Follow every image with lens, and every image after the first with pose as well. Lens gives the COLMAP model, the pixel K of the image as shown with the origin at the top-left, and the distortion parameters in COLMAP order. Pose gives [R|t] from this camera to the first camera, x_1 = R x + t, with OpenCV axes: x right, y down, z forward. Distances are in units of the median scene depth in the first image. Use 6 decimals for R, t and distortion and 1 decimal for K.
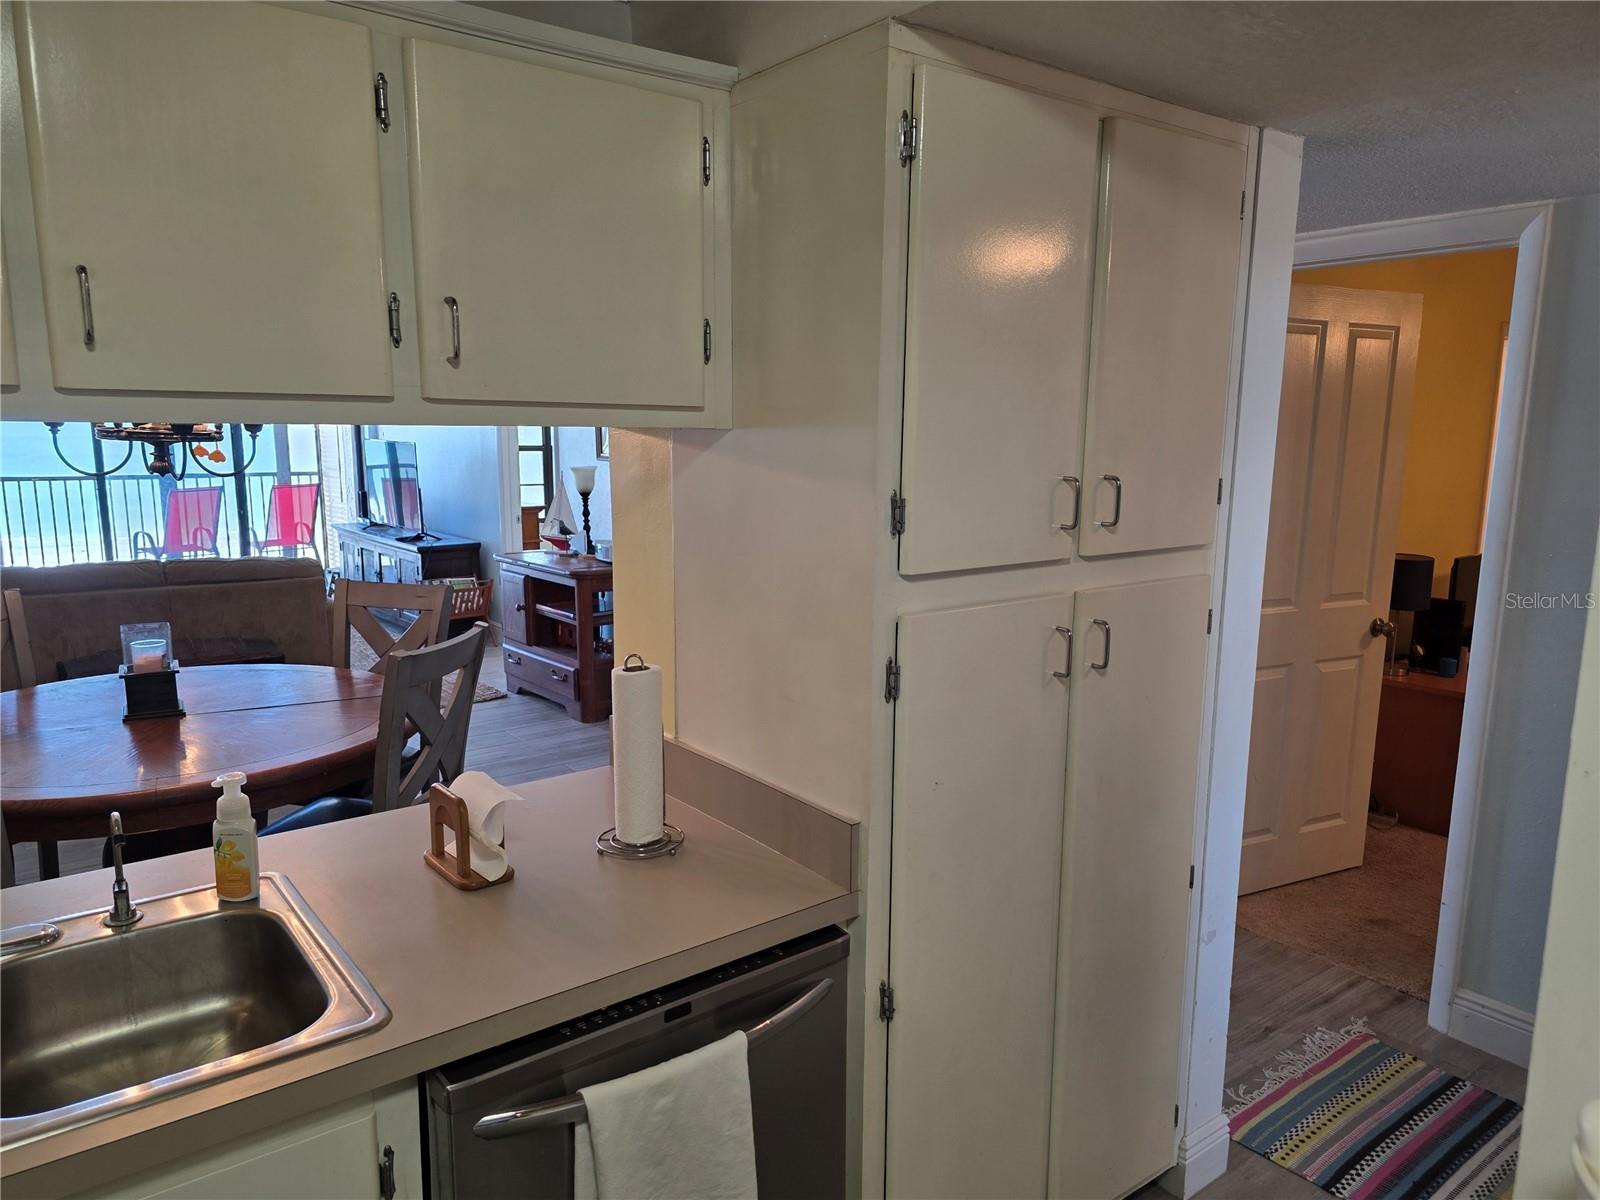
lens RADIAL K [[1071.2, 0, 788.0], [0, 1071.2, 609.4], [0, 0, 1]] dist [0.048962, -0.048770]
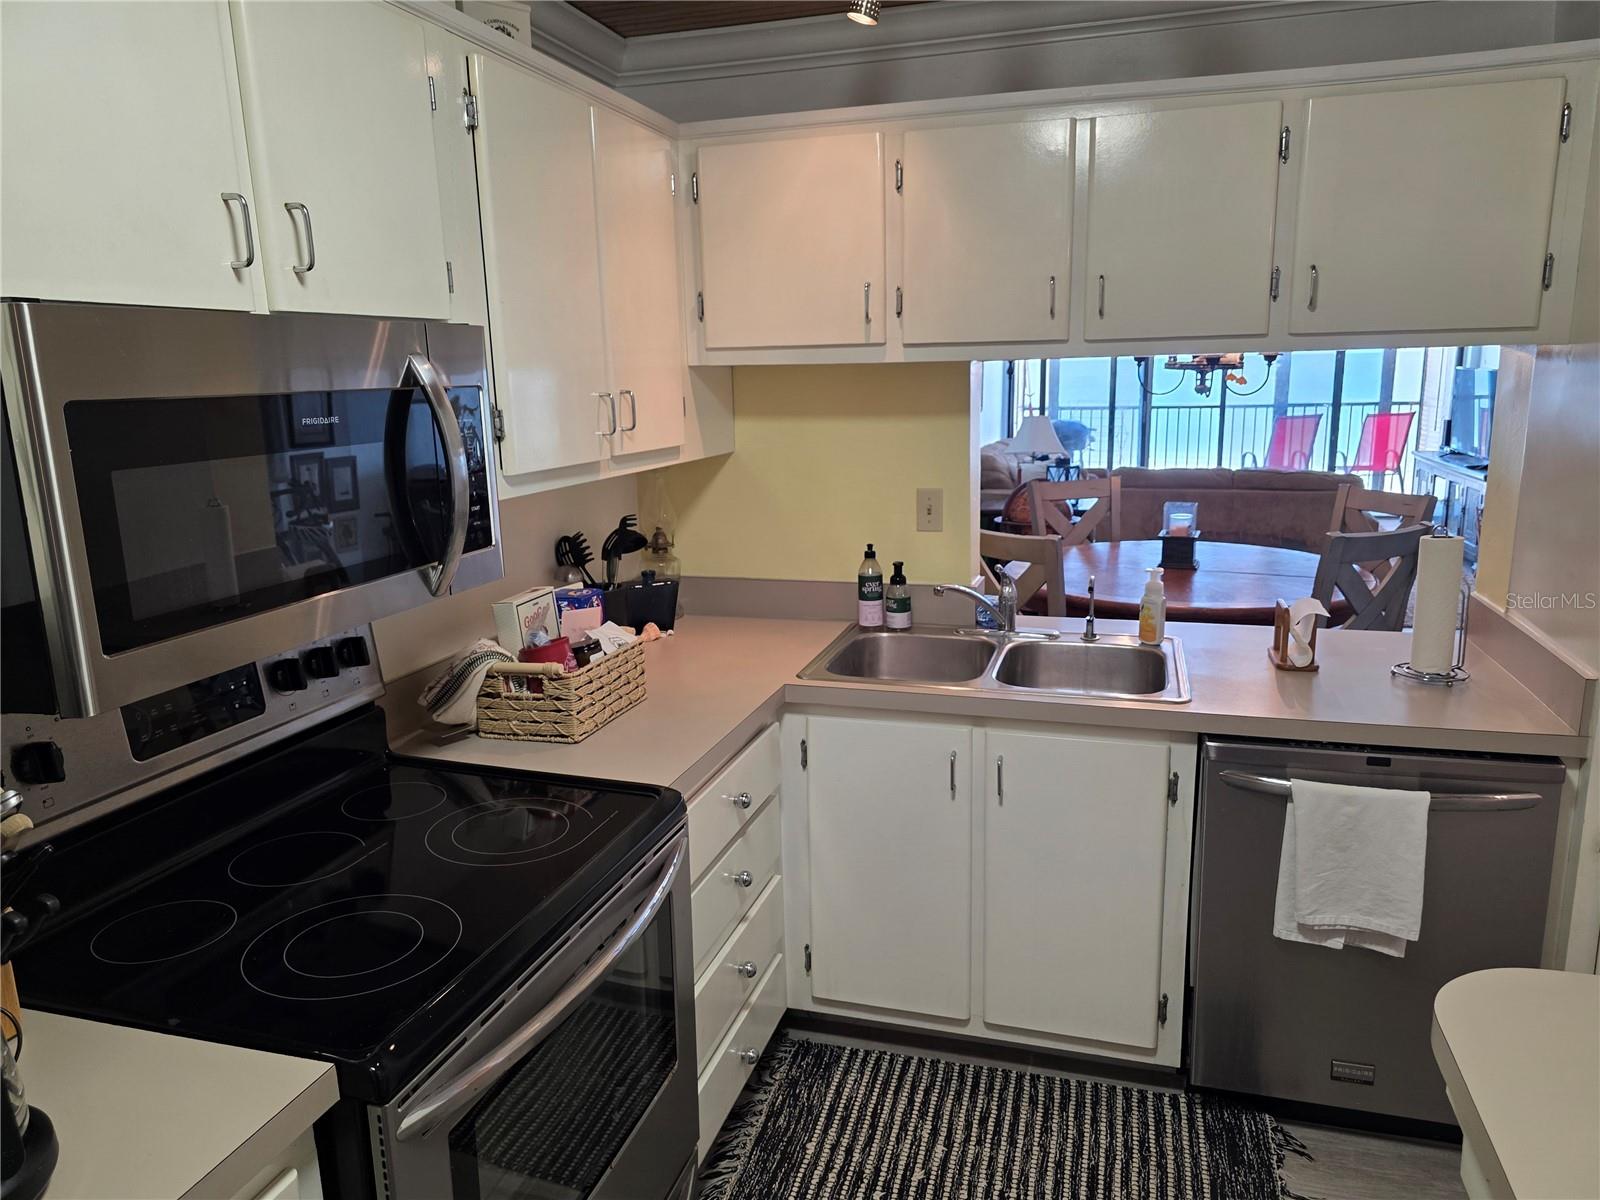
lens RADIAL K [[1071.2, 0, 800.9], [0, 1071.2, 591.4], [0, 0, 1]] dist [0.048962, -0.048770]
pose [[0.574182, 0.147152, -0.805395, 0.269282], [-0.112223, 0.988576, 0.100614, 0.043301], [0.811000, 0.032613, 0.584136, -0.215391]]
